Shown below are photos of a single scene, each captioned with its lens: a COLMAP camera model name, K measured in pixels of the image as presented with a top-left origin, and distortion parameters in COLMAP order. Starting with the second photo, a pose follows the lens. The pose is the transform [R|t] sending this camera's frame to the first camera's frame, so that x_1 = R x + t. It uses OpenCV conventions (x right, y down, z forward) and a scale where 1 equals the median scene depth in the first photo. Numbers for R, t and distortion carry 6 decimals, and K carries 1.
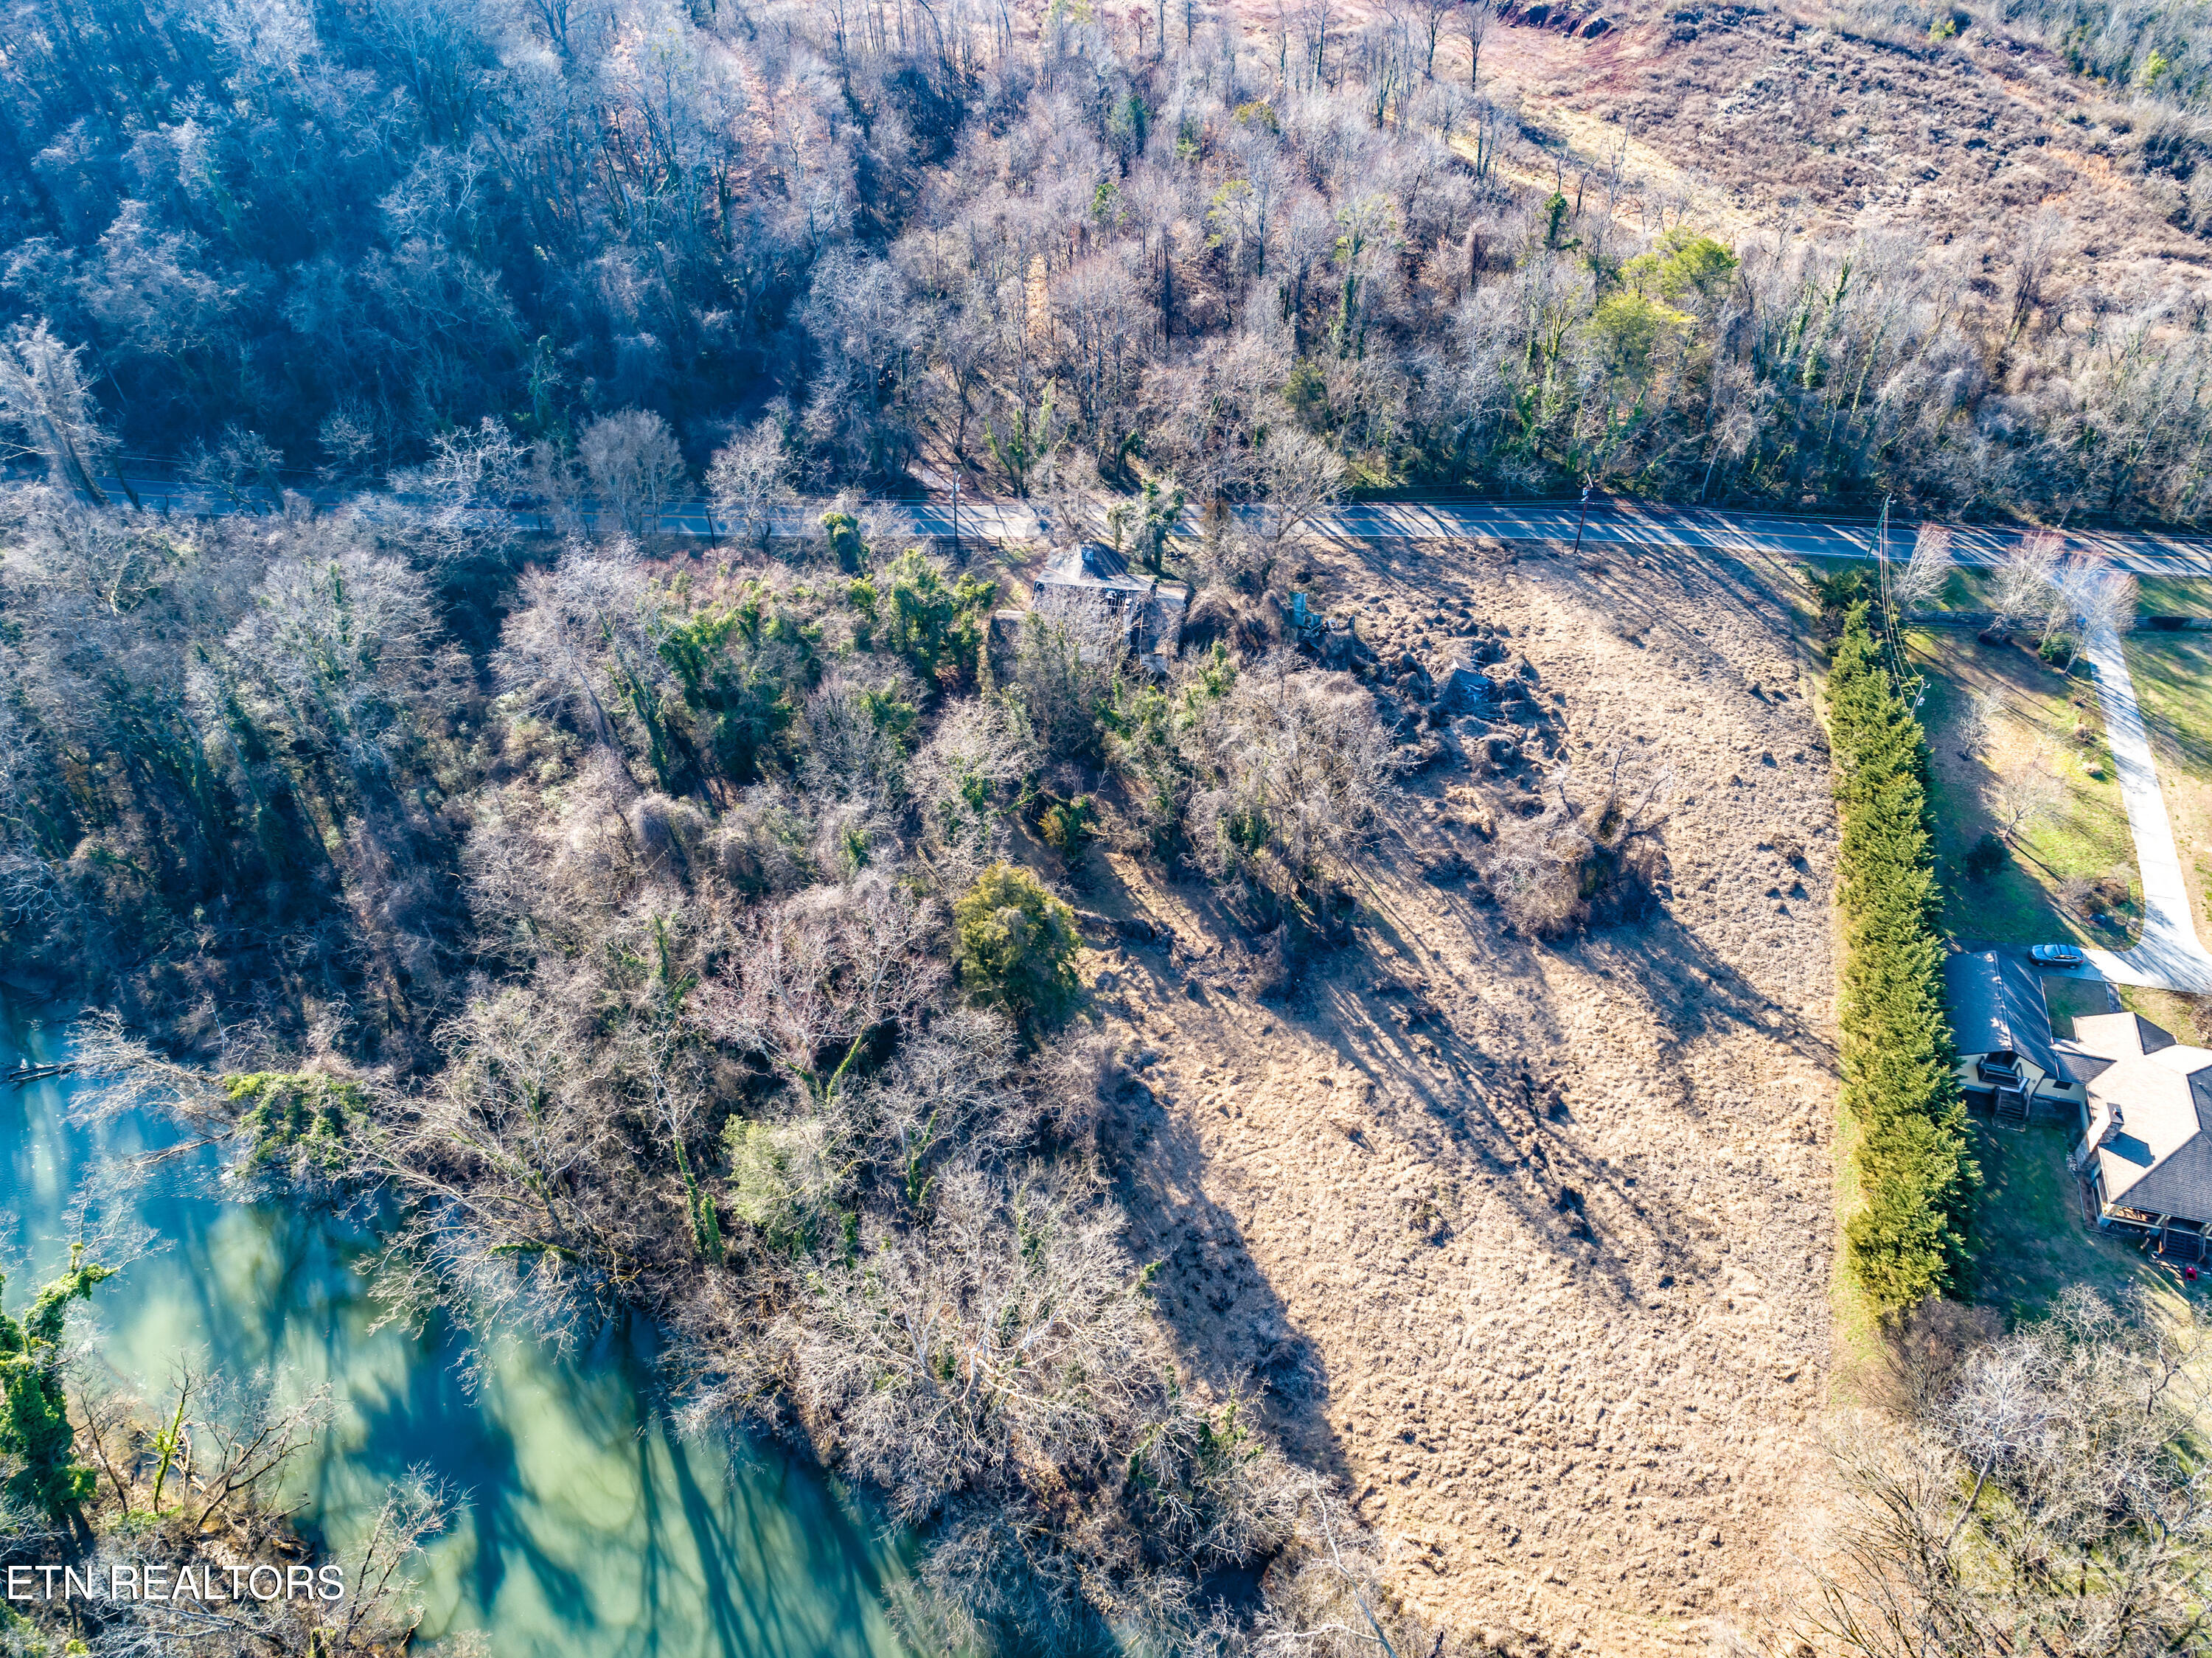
lens RADIAL K [[1670.7, 0, 1117.6], [0, 1670.7, 823.4], [0, 0, 1]] dist [-0.020854, 0.007240]
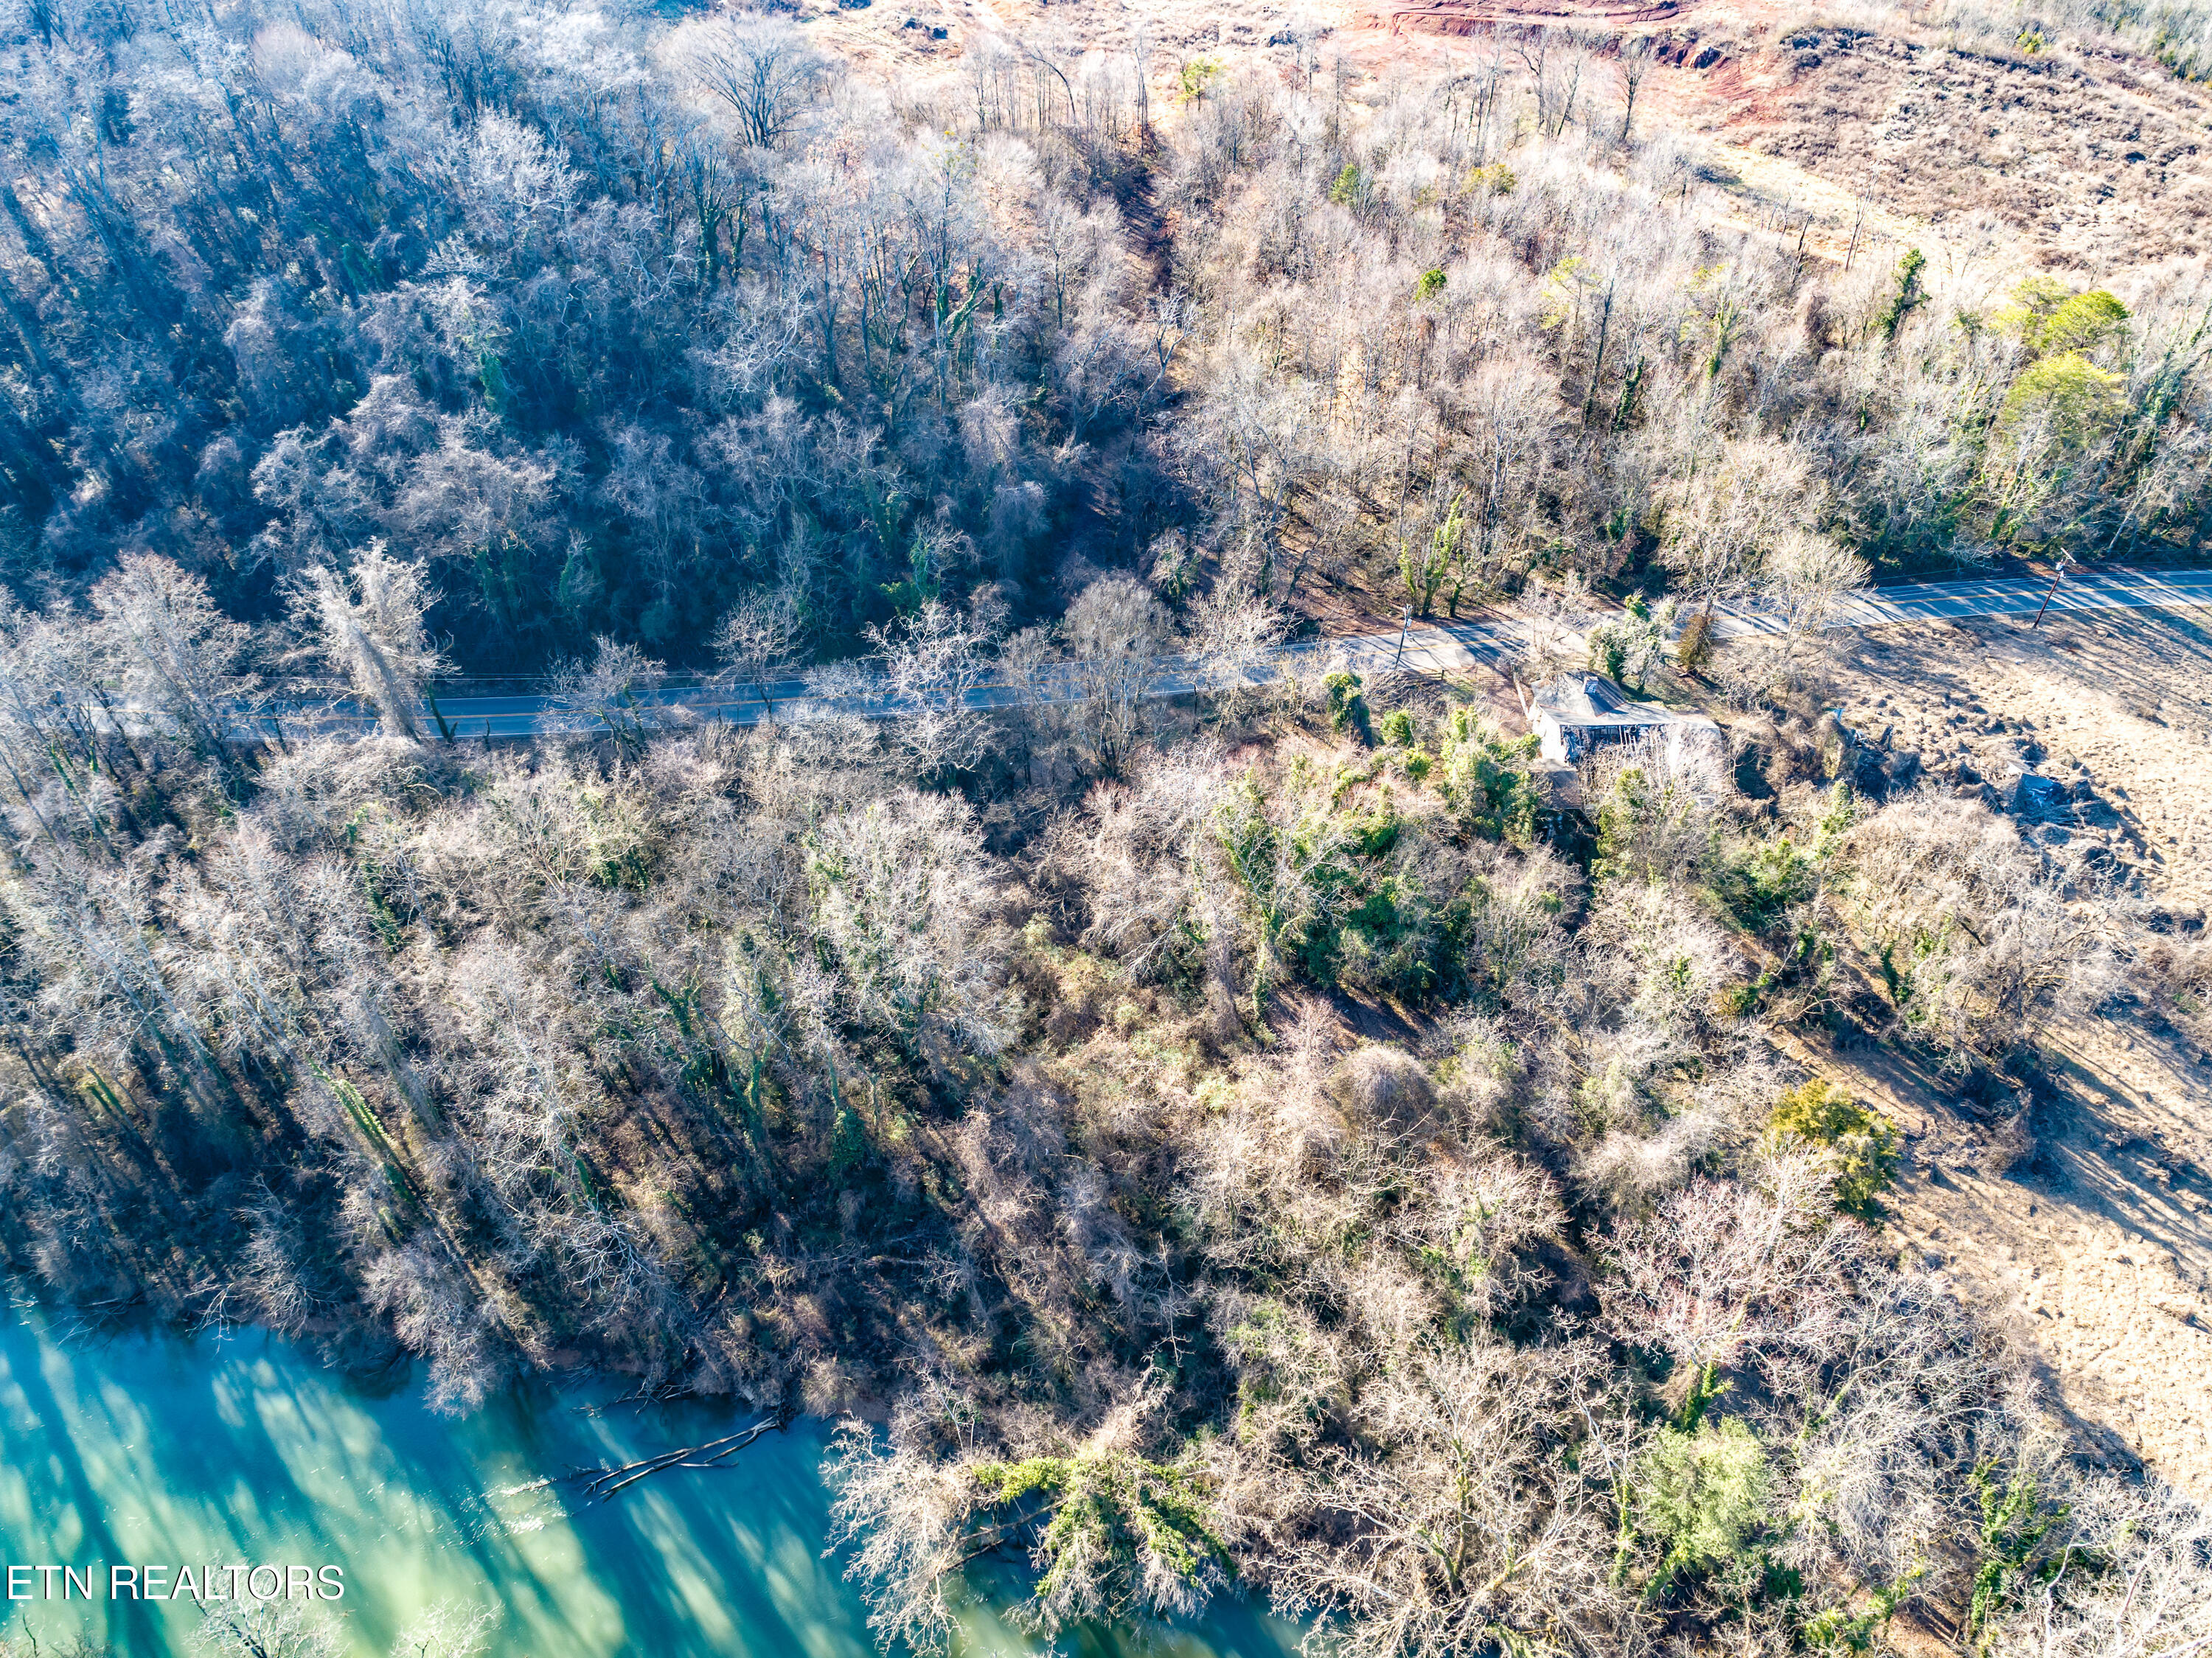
lens RADIAL K [[1670.7, 0, 1117.6], [0, 1670.7, 823.4], [0, 0, 1]] dist [-0.020854, 0.007240]
pose [[0.984586, -0.115917, 0.130973, -0.381571], [0.116551, 0.993181, 0.002842, -0.113176], [-0.130409, 0.012467, 0.991382, 0.118011]]
